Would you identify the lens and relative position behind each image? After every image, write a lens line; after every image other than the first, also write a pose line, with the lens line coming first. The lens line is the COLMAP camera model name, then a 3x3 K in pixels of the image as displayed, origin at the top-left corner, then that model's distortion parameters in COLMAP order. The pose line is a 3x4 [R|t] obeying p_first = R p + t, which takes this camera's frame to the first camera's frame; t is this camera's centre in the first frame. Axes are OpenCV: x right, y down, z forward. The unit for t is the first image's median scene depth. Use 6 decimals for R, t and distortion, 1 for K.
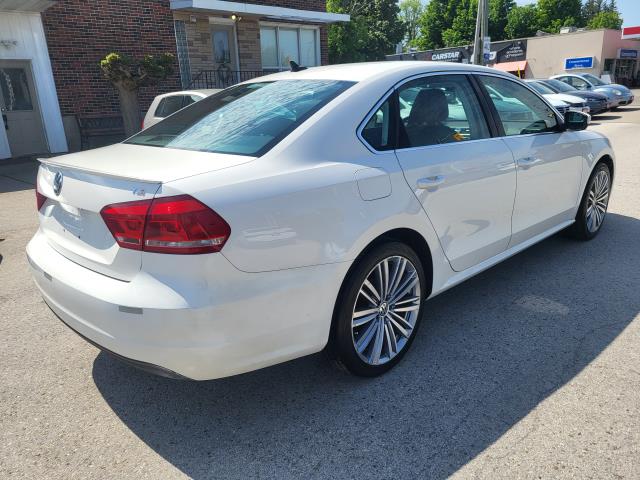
lens RADIAL K [[483.1, 0, 318.9], [0, 483.1, 236.9], [0, 0, 1]] dist [0.048908, -0.032821]
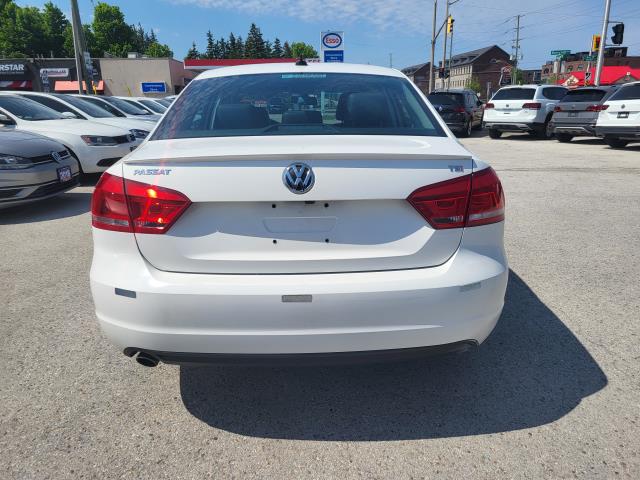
lens RADIAL K [[483.1, 0, 319.7], [0, 483.1, 245.3], [0, 0, 1]] dist [0.048908, -0.032821]
pose [[0.677506, -0.170748, 0.715424, -0.157326], [0.188799, 0.980462, 0.055211, -0.005653], [-0.710873, 0.097666, 0.696506, 0.063410]]
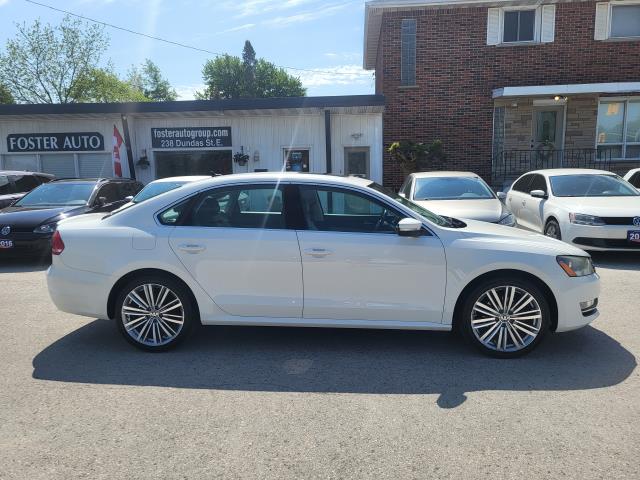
lens RADIAL K [[483.1, 0, 320.1], [0, 483.1, 239.5], [0, 0, 1]] dist [0.048908, -0.032821]
pose [[0.652801, 0.132863, -0.745787, 0.295862], [-0.226317, 0.973742, -0.024625, -0.033913], [0.722933, 0.184860, 0.665729, 0.035677]]
